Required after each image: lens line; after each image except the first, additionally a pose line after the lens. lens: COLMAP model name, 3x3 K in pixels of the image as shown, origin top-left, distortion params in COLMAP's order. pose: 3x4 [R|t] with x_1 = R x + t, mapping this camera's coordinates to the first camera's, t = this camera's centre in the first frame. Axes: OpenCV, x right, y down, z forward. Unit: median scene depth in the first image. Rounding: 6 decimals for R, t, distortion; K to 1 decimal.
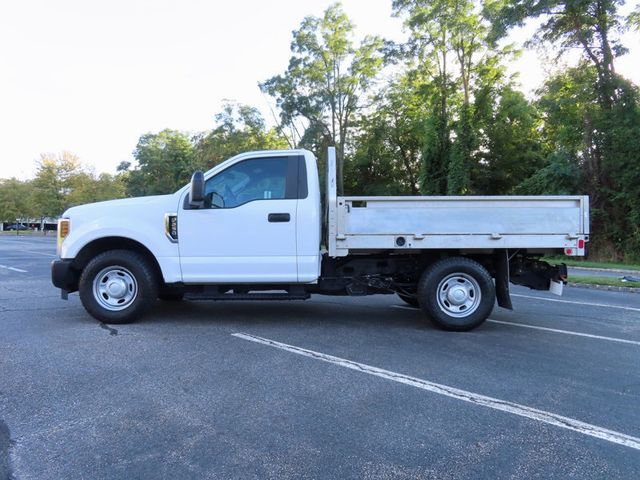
lens RADIAL K [[456.8, 0, 318.5], [0, 456.8, 239.9], [0, 0, 1]] dist [-0.012665, 0.007734]
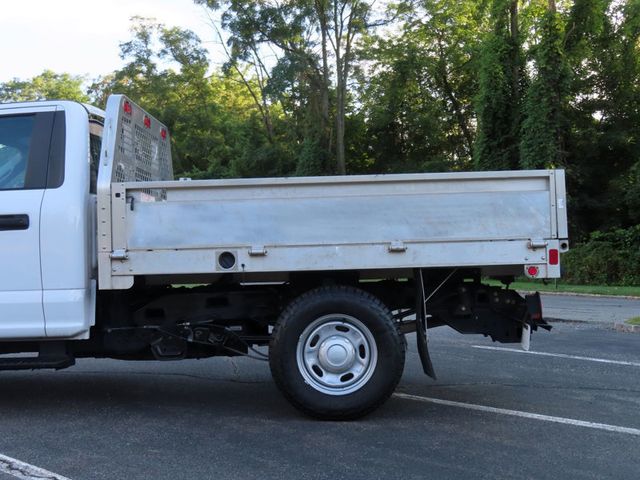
lens RADIAL K [[819.3, 0, 318.9], [0, 819.3, 239.0], [0, 0, 1]] dist [-0.010431, -0.031869]
pose [[0.999586, -0.023228, -0.016951, 0.291714], [0.022717, 0.999298, -0.029775, 0.009685], [0.017631, 0.029378, 0.999413, 0.003710]]
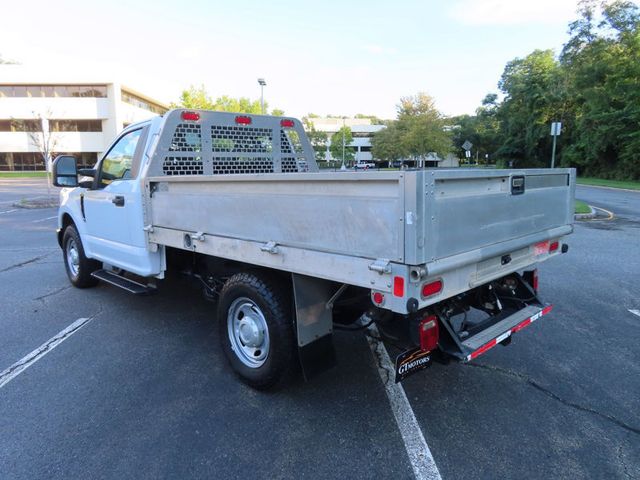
lens RADIAL K [[456.8, 0, 318.5], [0, 456.8, 239.9], [0, 0, 1]] dist [-0.012665, 0.007734]
pose [[0.695141, 0.094597, -0.712623, 0.774469], [0.010381, 0.989880, 0.141527, -0.089238], [0.718799, -0.105779, 0.687124, 0.621442]]
